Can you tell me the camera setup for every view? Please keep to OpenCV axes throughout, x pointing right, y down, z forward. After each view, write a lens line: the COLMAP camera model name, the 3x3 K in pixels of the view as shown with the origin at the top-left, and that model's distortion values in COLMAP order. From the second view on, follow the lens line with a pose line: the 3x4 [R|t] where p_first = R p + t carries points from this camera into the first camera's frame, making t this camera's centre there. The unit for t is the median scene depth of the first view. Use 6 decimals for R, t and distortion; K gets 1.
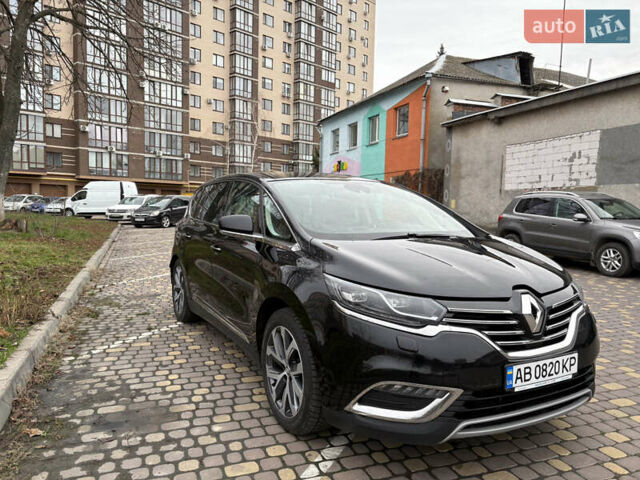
lens RADIAL K [[485.4, 0, 322.7], [0, 485.4, 239.7], [0, 0, 1]] dist [0.020192, -0.001894]
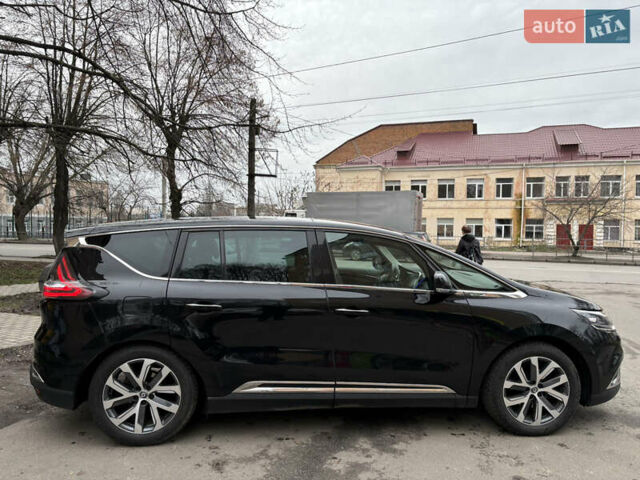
lens RADIAL K [[481.7, 0, 319.7], [0, 481.7, 233.5], [0, 0, 1]] dist [0.027455, -0.007872]
pose [[0.374258, -0.016103, 0.927185, -1.444254], [0.048157, 0.998838, -0.002092, -0.171314], [-0.926073, 0.045433, 0.374598, 0.996159]]
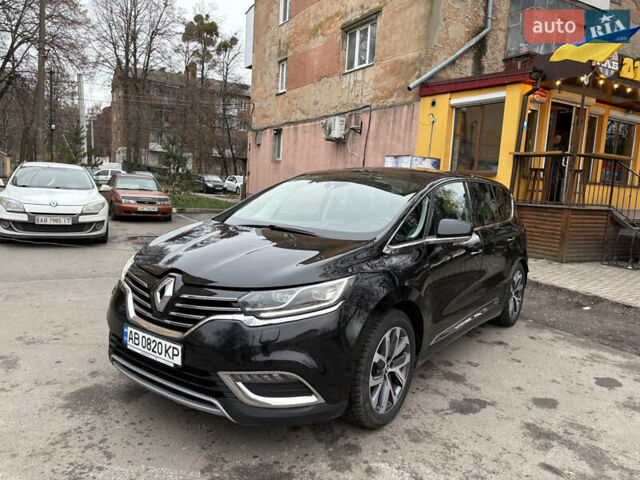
lens RADIAL K [[487.2, 0, 320.0], [0, 487.2, 240.0], [0, 0, 1]] dist [0.006264, 0.000821]
pose [[0.430182, 0.119608, -0.894784, 1.268943], [-0.114479, 0.990410, 0.077353, -0.078715], [0.895454, 0.069158, 0.439749, 0.673195]]
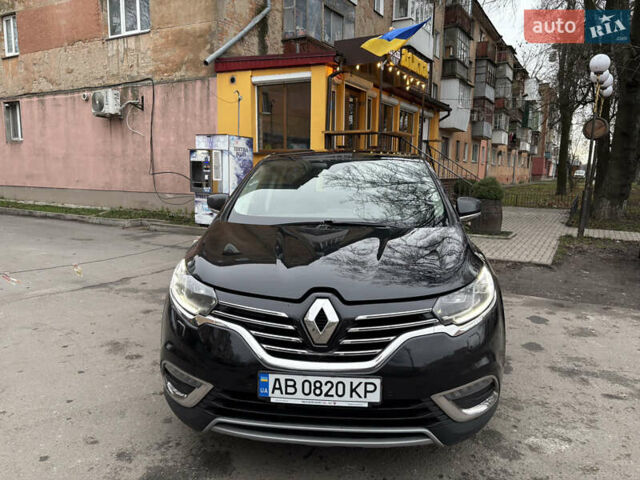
lens RADIAL K [[482.6, 0, 320.0], [0, 482.6, 240.0], [0, 0, 1]] dist [0.043928, -0.048097]
pose [[0.838164, 0.078611, -0.539723, 0.718280], [-0.041614, 0.995892, 0.080426, -0.050324], [0.543828, -0.044950, 0.837992, 0.234994]]
